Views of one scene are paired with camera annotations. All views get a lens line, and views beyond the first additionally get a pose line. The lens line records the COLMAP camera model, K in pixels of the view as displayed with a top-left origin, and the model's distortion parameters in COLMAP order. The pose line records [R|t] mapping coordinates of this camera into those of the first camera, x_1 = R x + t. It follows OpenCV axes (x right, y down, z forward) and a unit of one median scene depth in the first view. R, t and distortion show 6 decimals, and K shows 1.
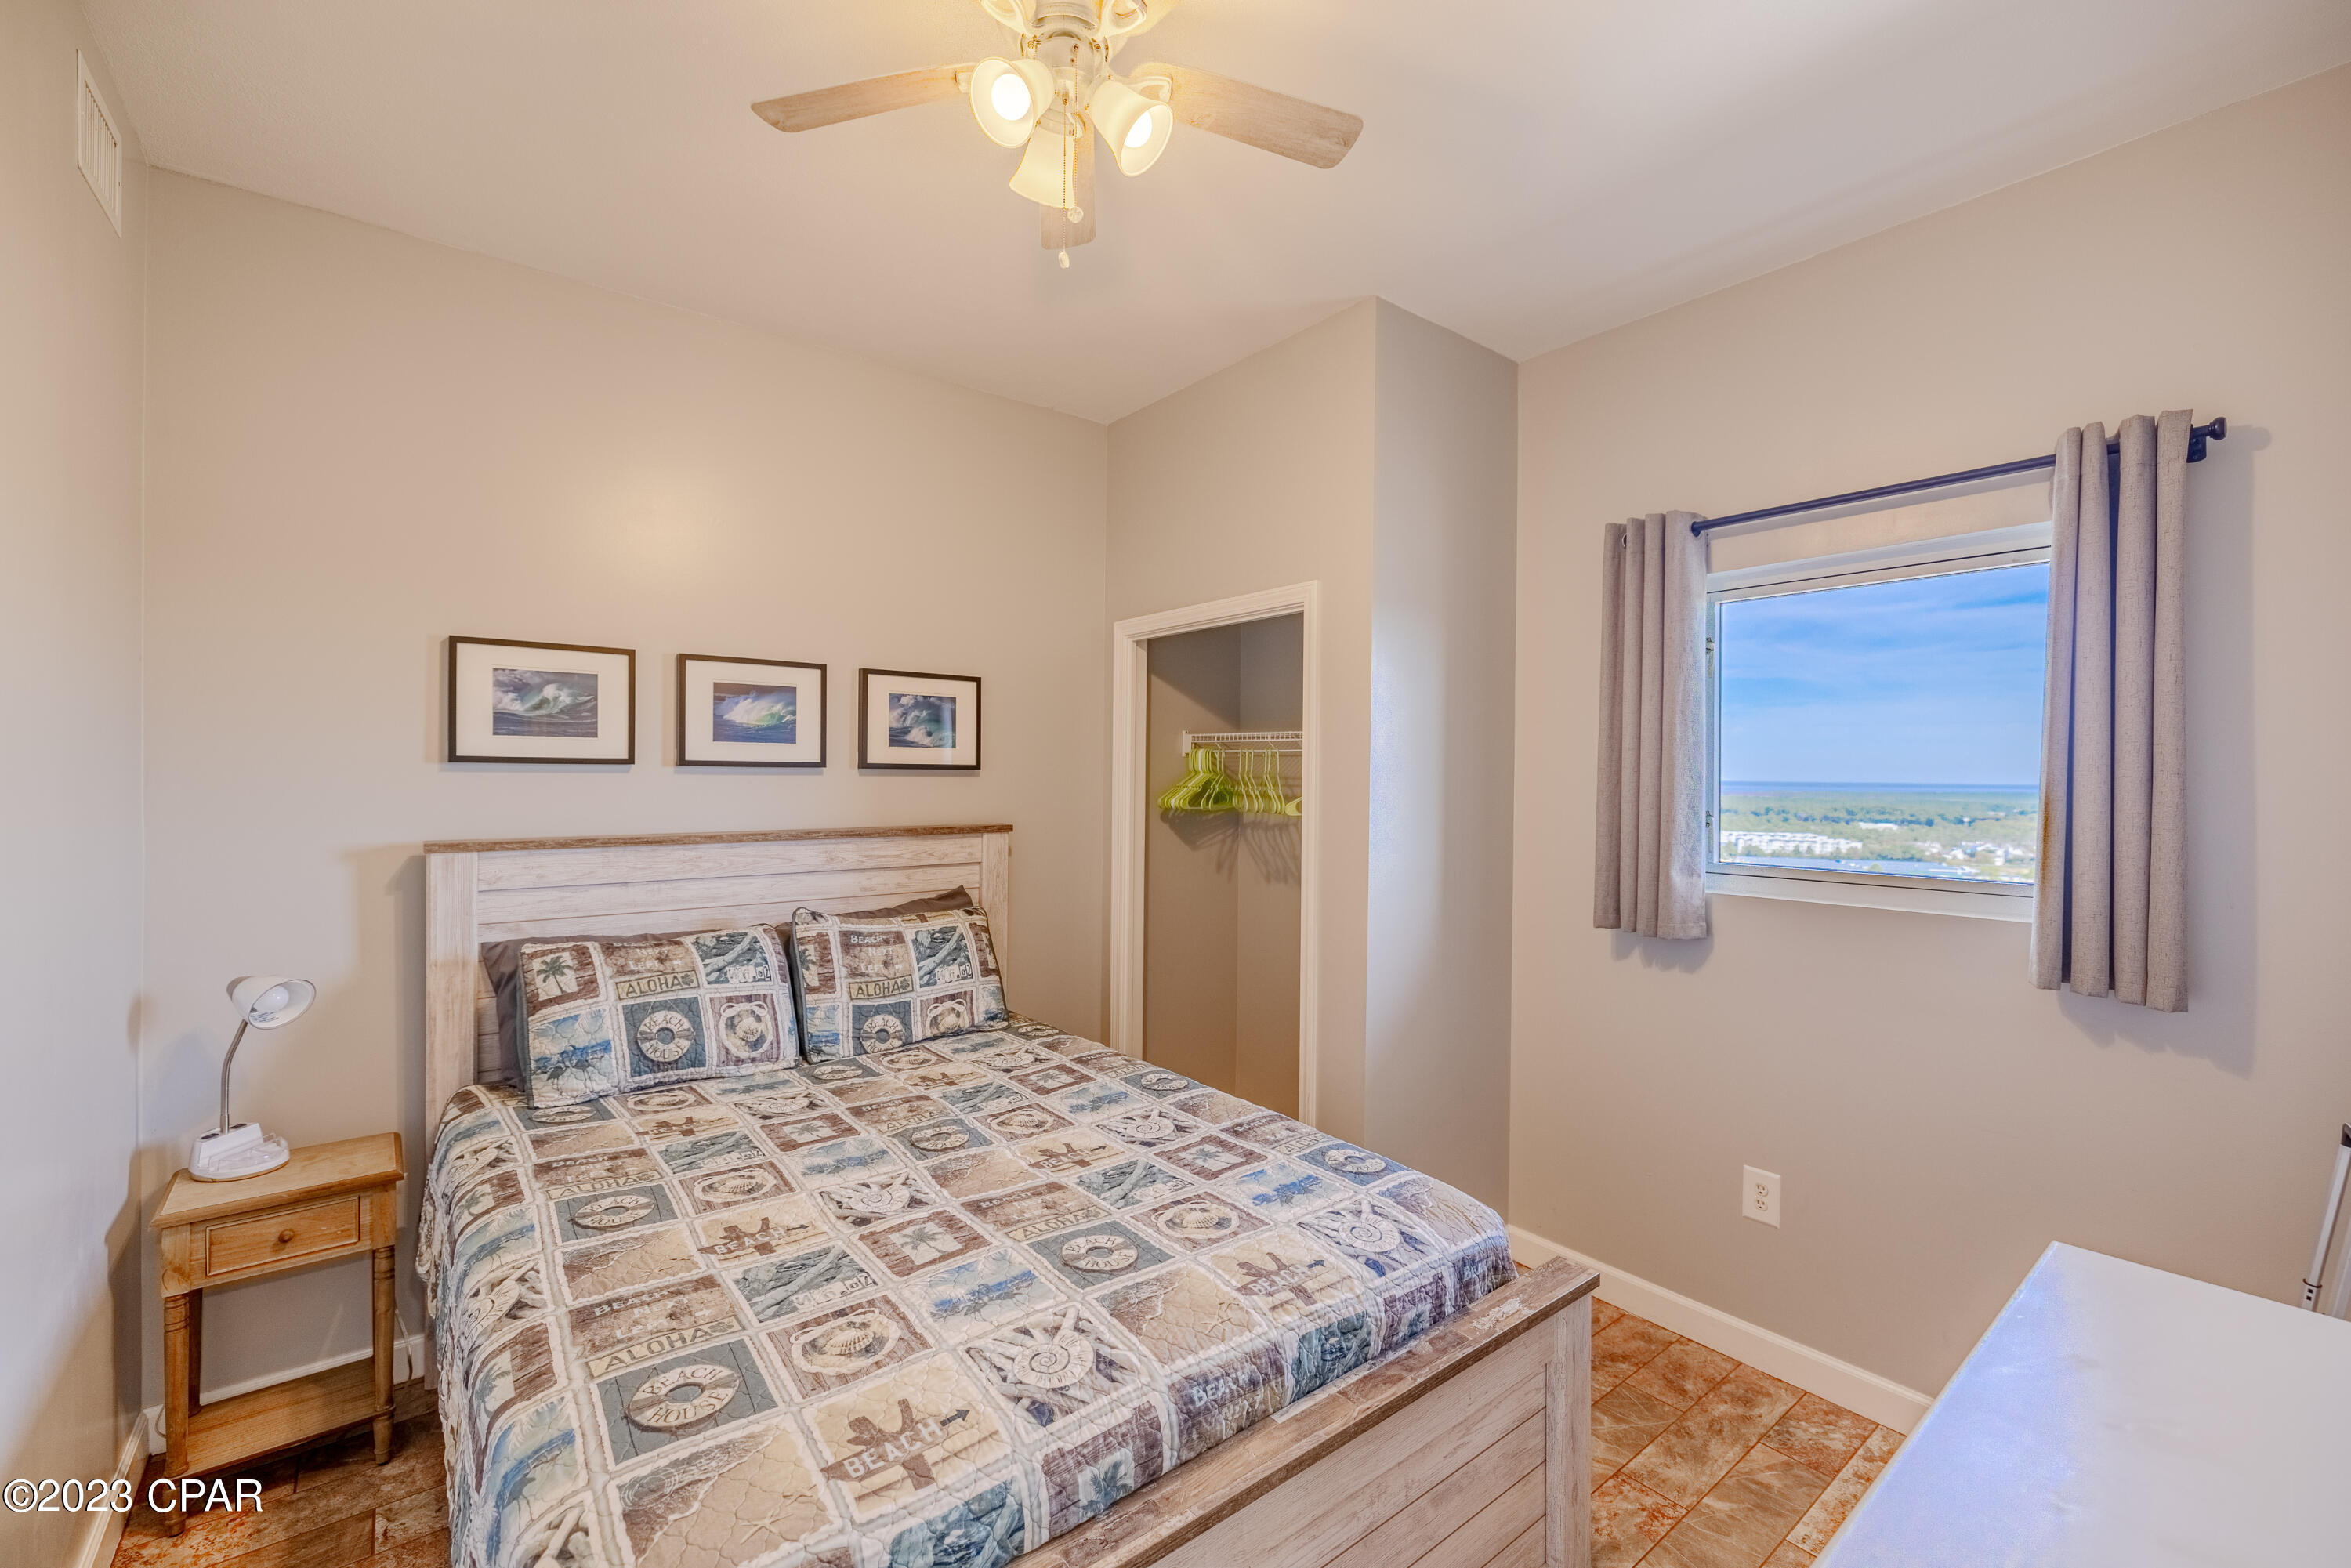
lens RADIAL K [[983.3, 0, 1171.9], [0, 983.3, 778.6], [0, 0, 1]] dist [-0.001180, -0.000552]
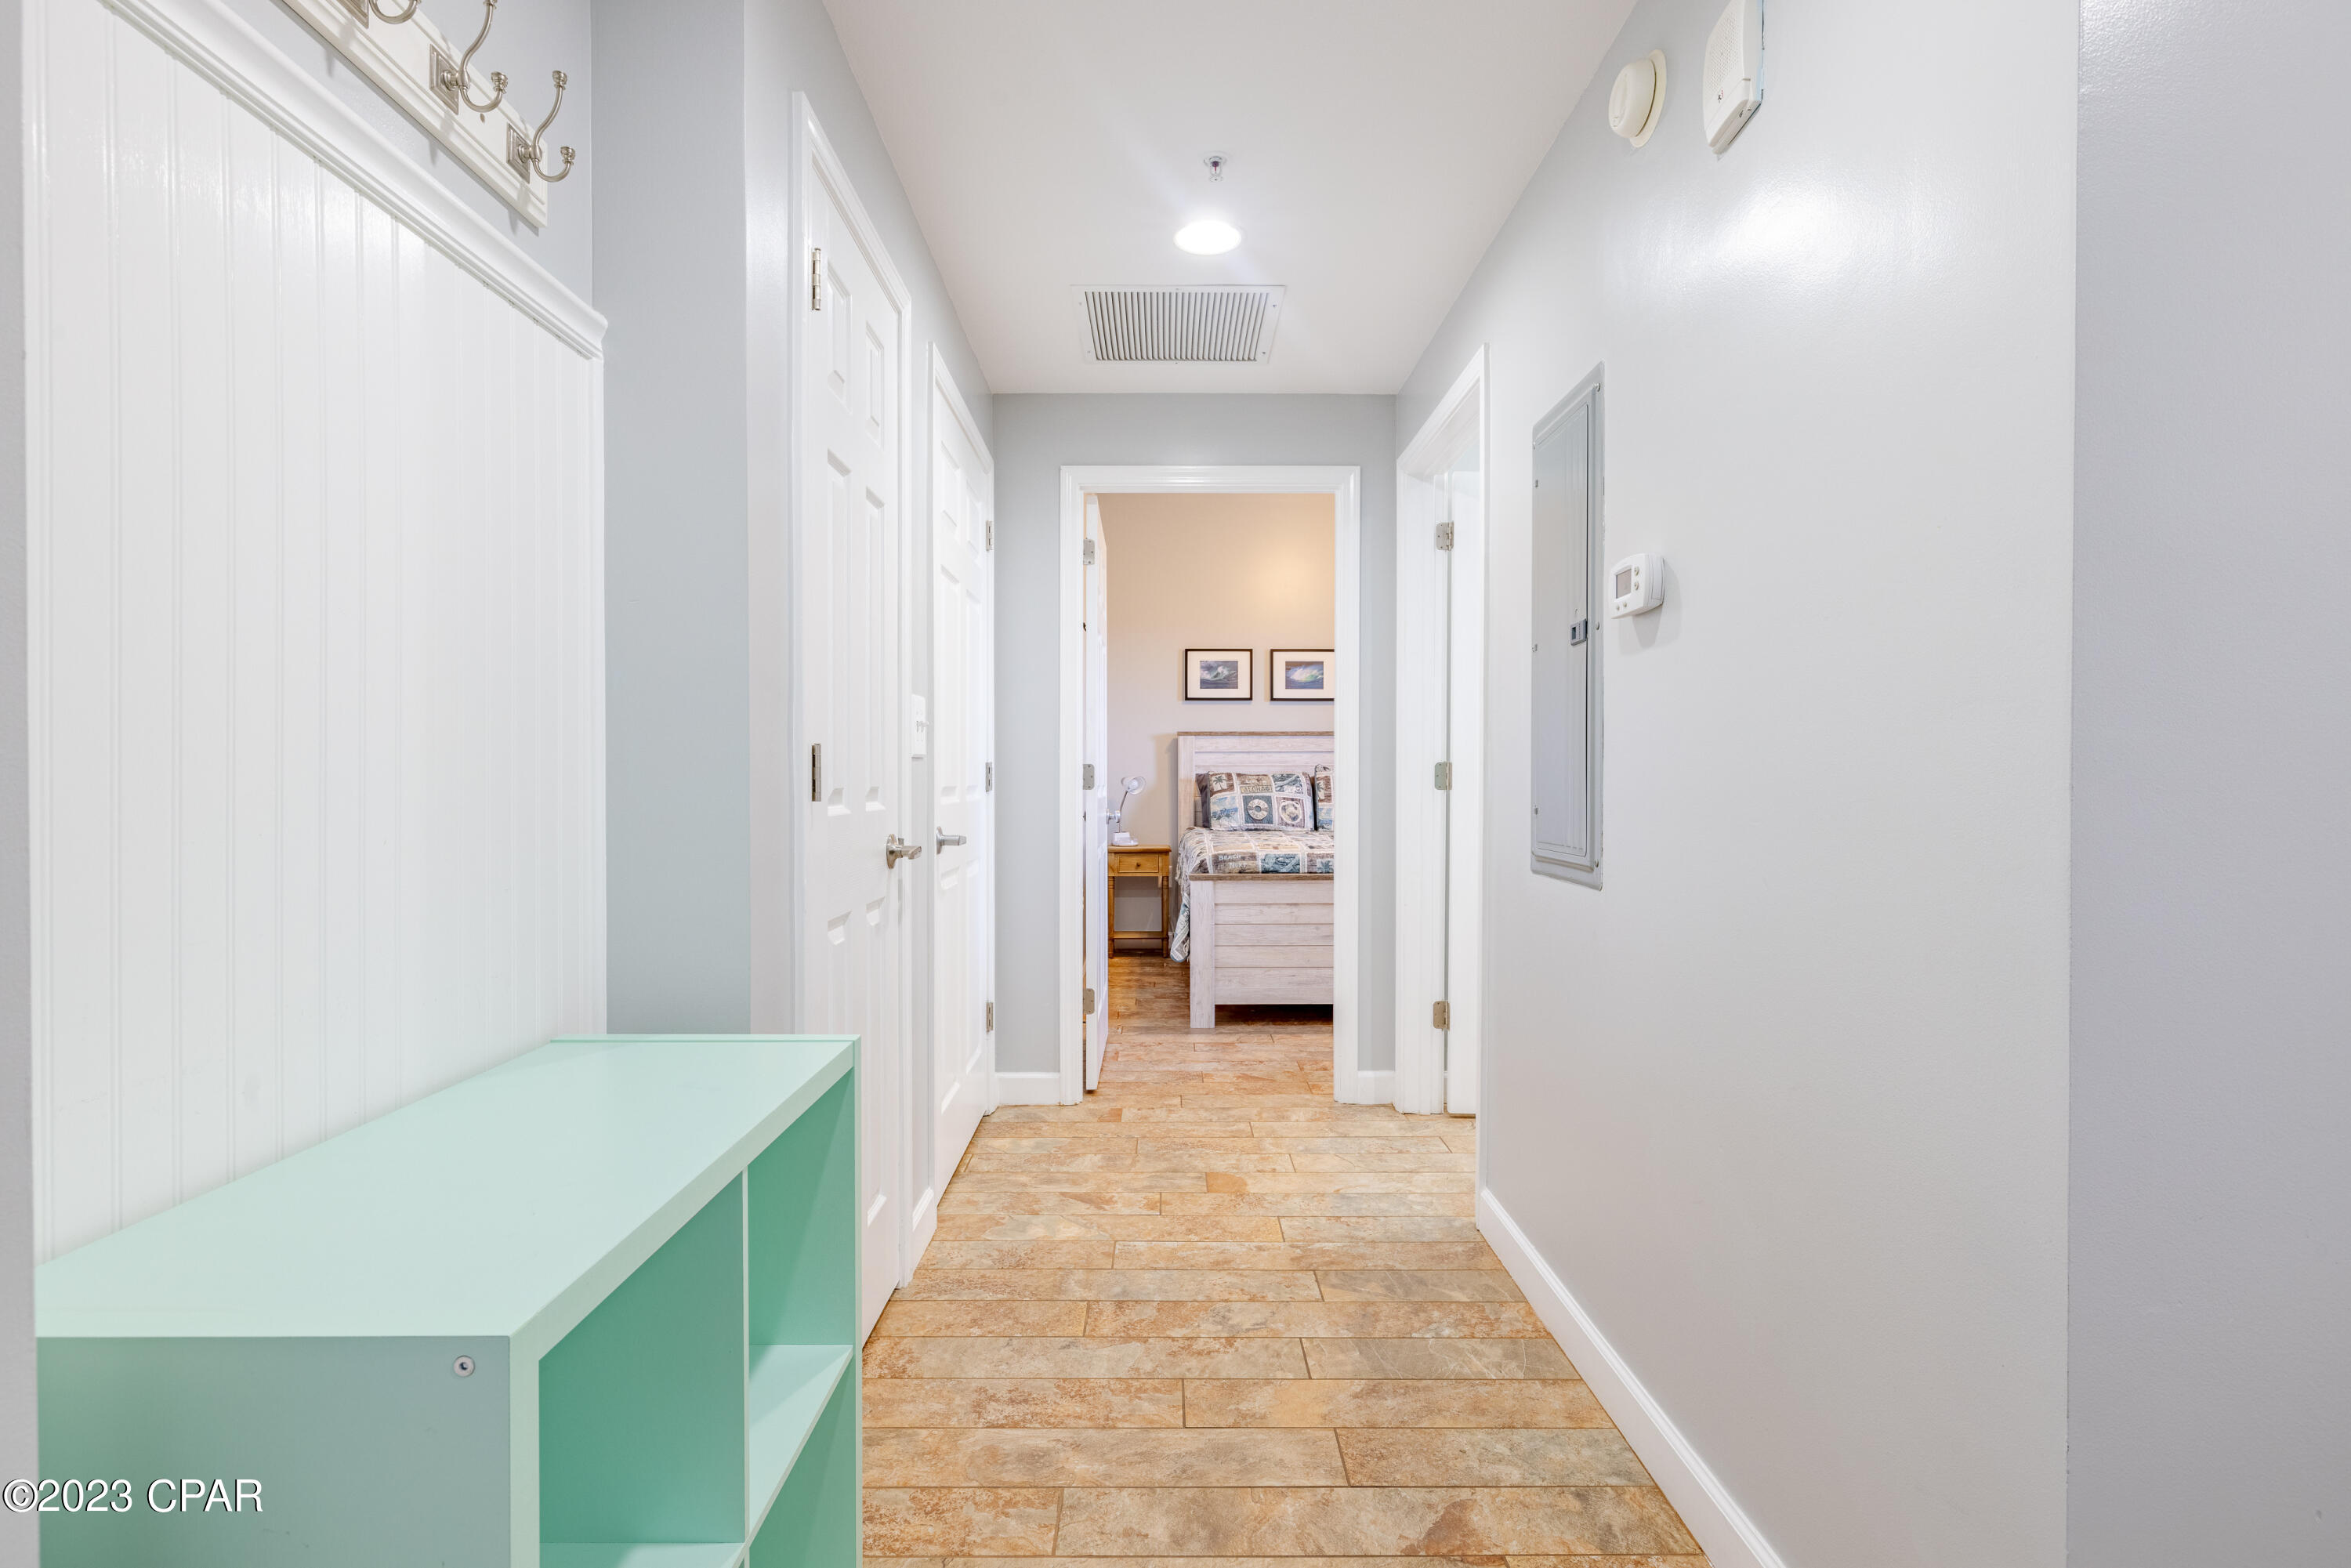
lens RADIAL K [[1135.8, 0, 1185.2], [0, 1135.8, 786.2], [0, 0, 1]] dist [-0.001585, -0.000828]
pose [[0.797015, -0.004609, -0.603943, 0.986088], [0.004956, 0.999987, -0.001092, 0.203004], [0.603940, -0.002123, 0.797027, -1.274400]]
